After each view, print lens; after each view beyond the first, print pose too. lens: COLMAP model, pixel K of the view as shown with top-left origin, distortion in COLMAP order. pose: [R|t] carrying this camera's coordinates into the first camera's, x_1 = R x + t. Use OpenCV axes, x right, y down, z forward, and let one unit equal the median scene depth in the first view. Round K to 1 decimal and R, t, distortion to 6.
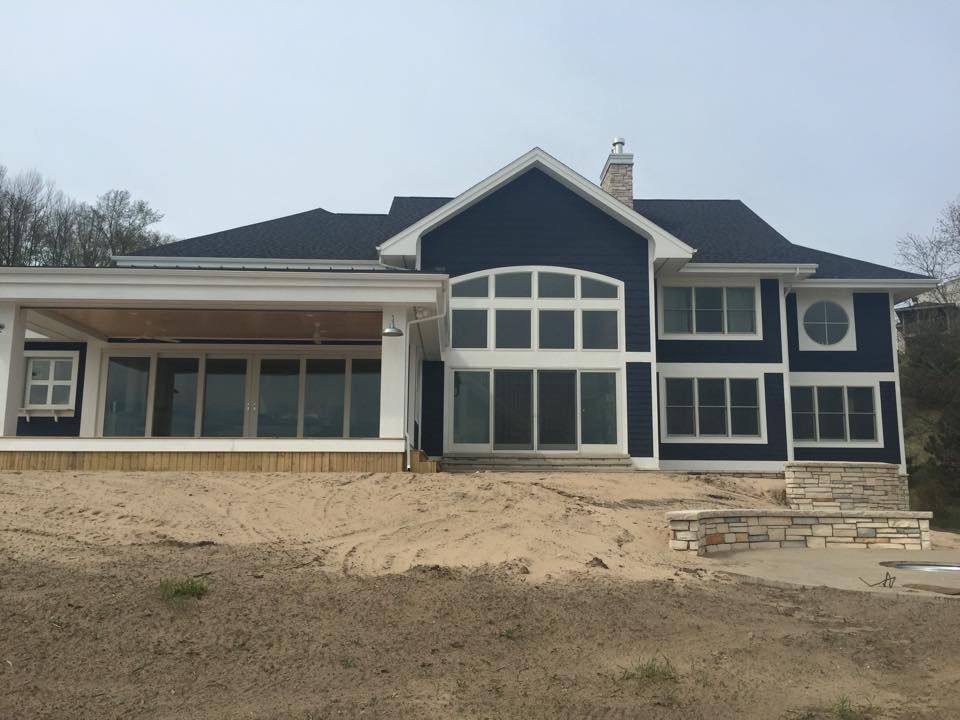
lens RADIAL K [[806.4, 0, 480.4], [0, 806.4, 354.3], [0, 0, 1]] dist [0.007776, -0.001638]
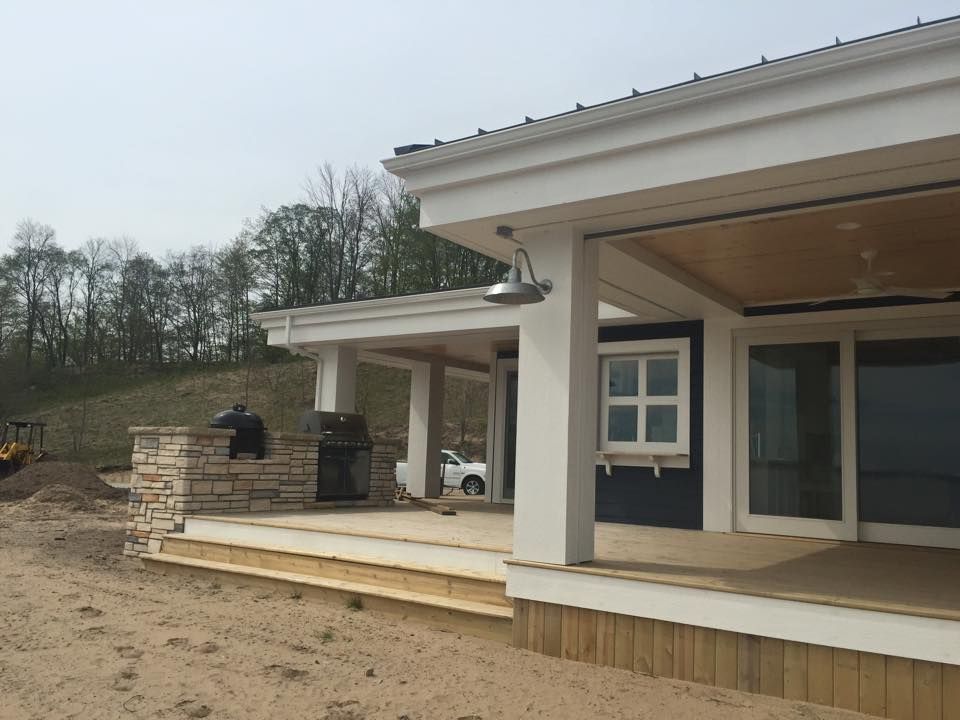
lens RADIAL K [[806.4, 0, 480.8], [0, 806.4, 360.0], [0, 0, 1]] dist [0.007776, -0.001638]
pose [[0.796769, -0.046809, -0.602468, -0.299333], [0.062042, 0.998063, 0.004506, -0.000596], [0.601090, -0.040969, 0.798130, 0.521476]]
